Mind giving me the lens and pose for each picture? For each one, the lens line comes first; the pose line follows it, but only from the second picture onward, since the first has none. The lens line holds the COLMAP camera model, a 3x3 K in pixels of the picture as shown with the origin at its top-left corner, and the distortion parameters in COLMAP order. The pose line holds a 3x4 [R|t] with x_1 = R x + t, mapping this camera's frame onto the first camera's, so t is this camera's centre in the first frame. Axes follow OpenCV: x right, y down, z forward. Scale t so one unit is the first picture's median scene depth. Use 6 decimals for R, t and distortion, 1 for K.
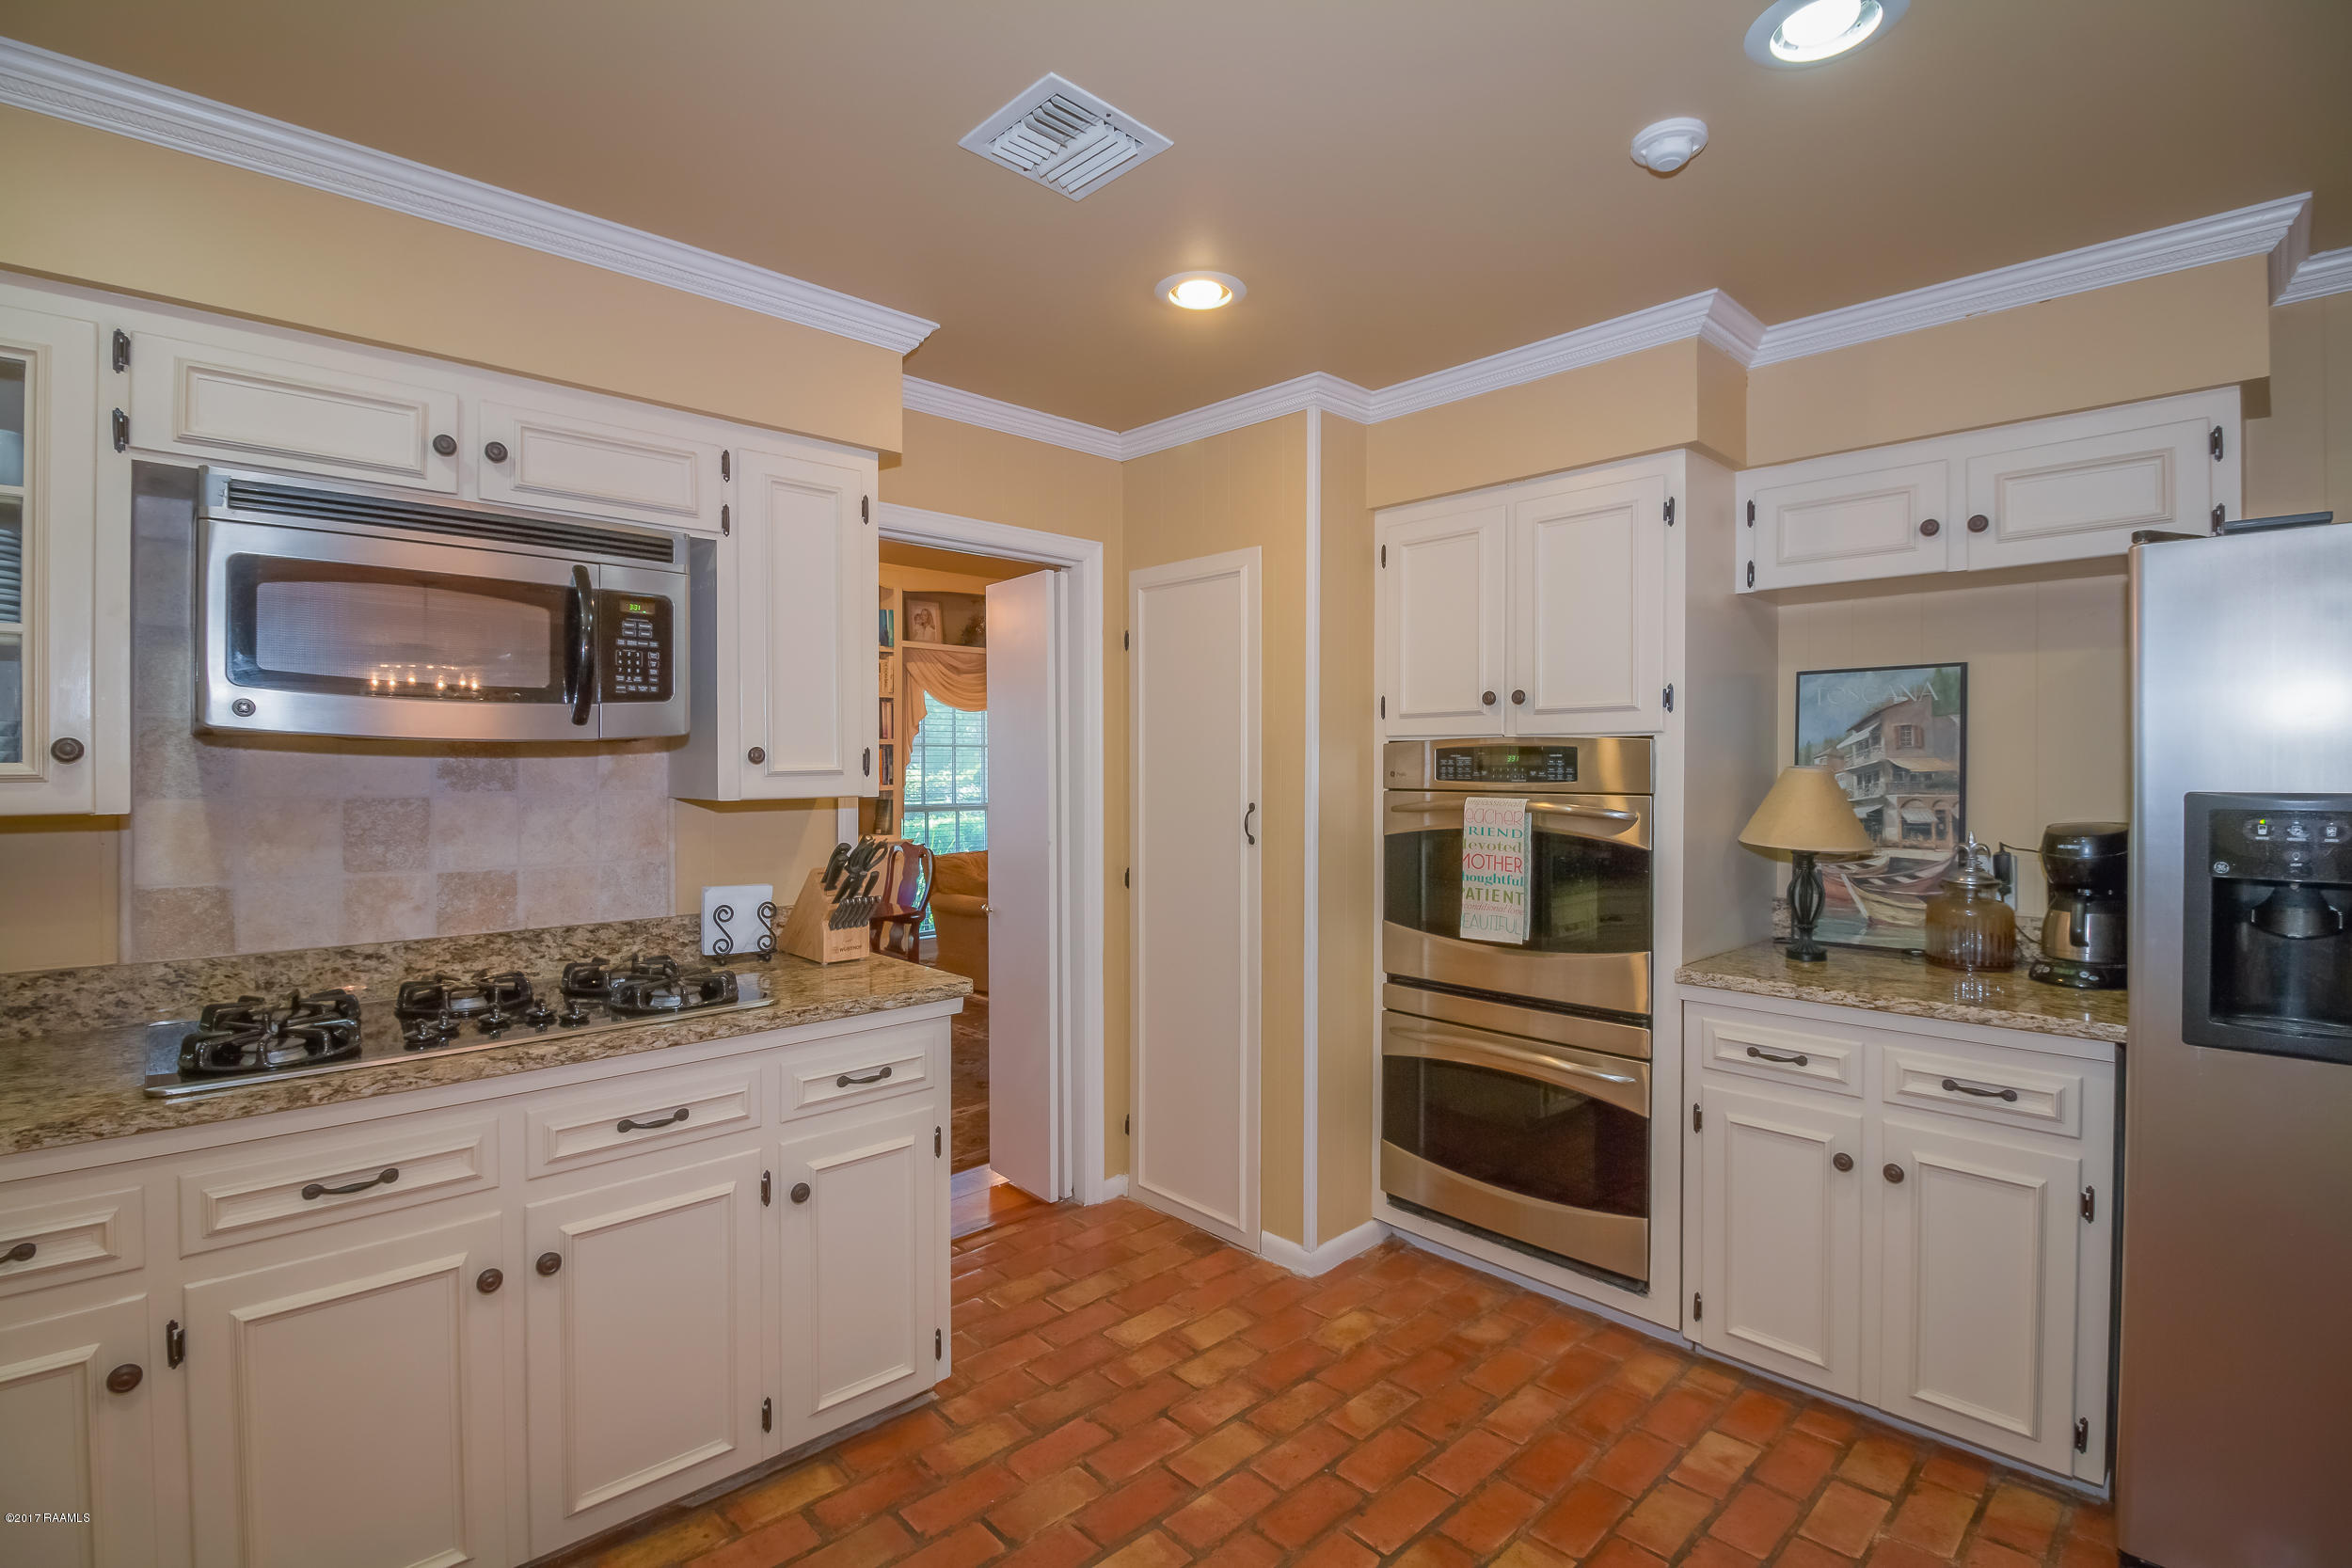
lens RADIAL K [[1090.0, 0, 1176.0], [0, 1090.0, 784.0], [0, 0, 1]] dist [-0.008603, -0.008328]
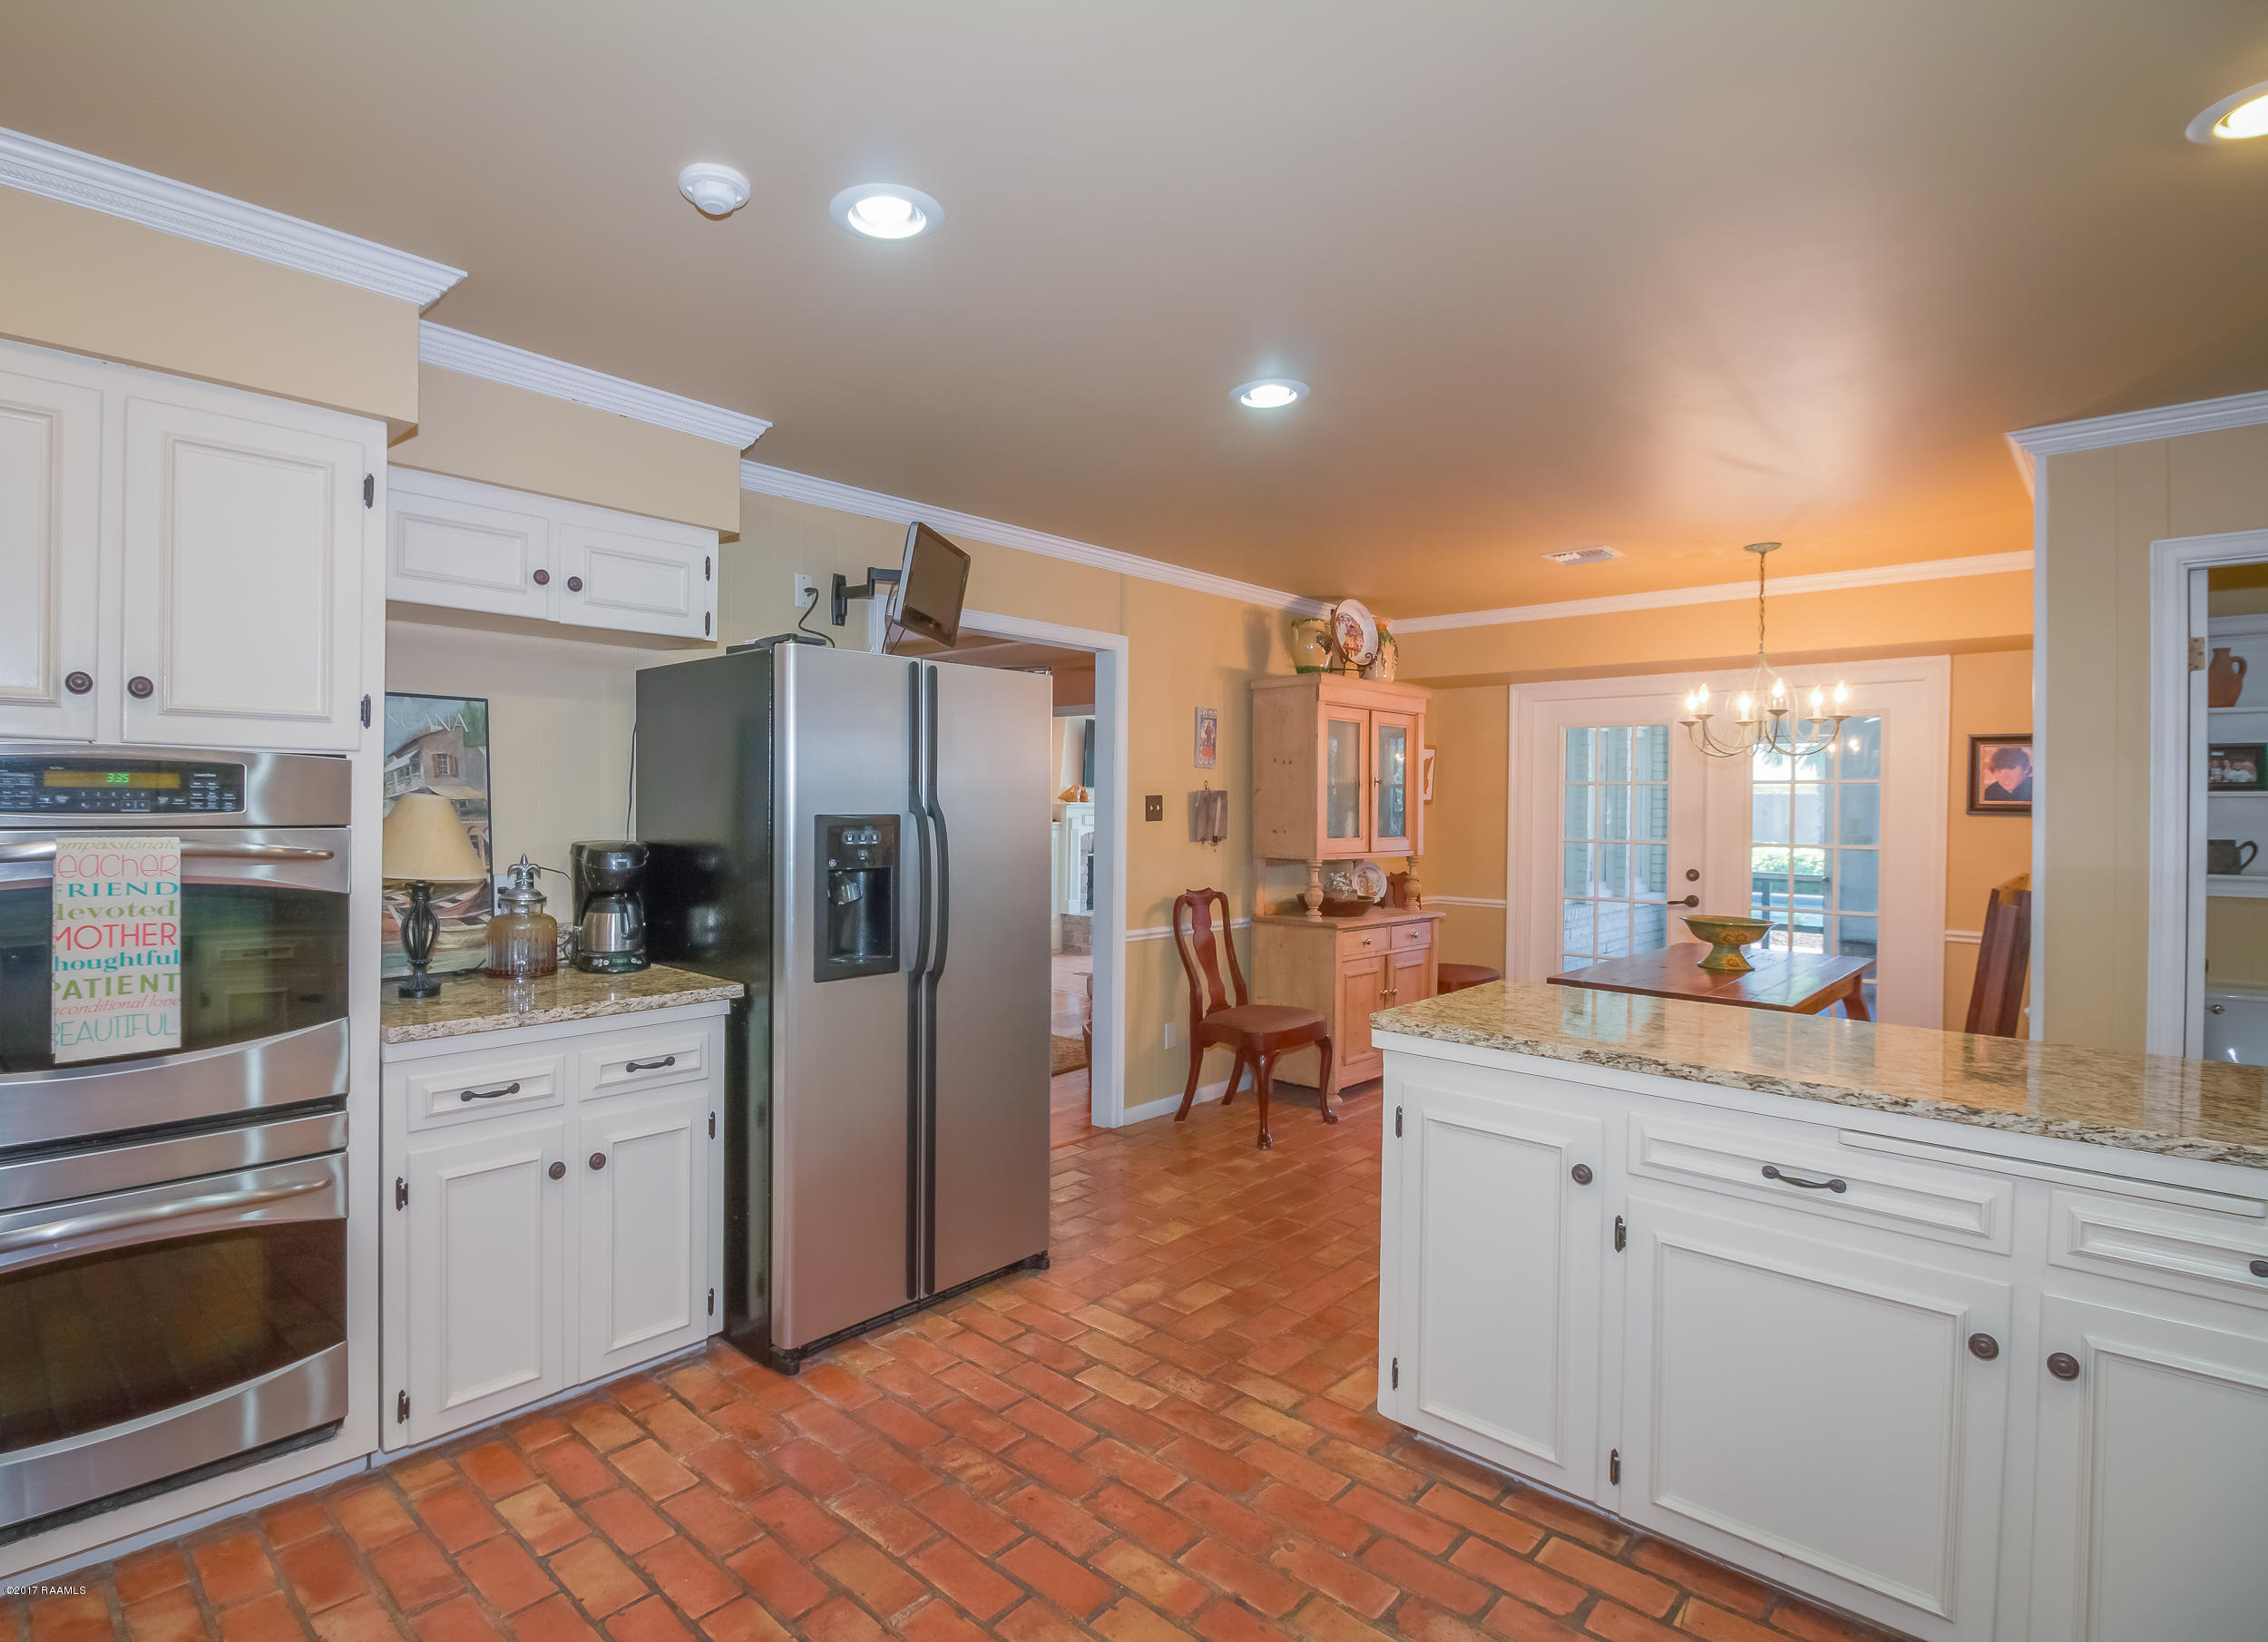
lens RADIAL K [[1140.0, 0, 1020.6], [0, 1140.0, 812.7], [0, 0, 1]] dist [-0.004692, -0.014020]
pose [[-0.034928, -0.009616, 0.999344, -0.432569], [0.006153, 0.999933, 0.009837, -0.005852], [-0.999371, 0.006492, -0.034867, 0.505333]]
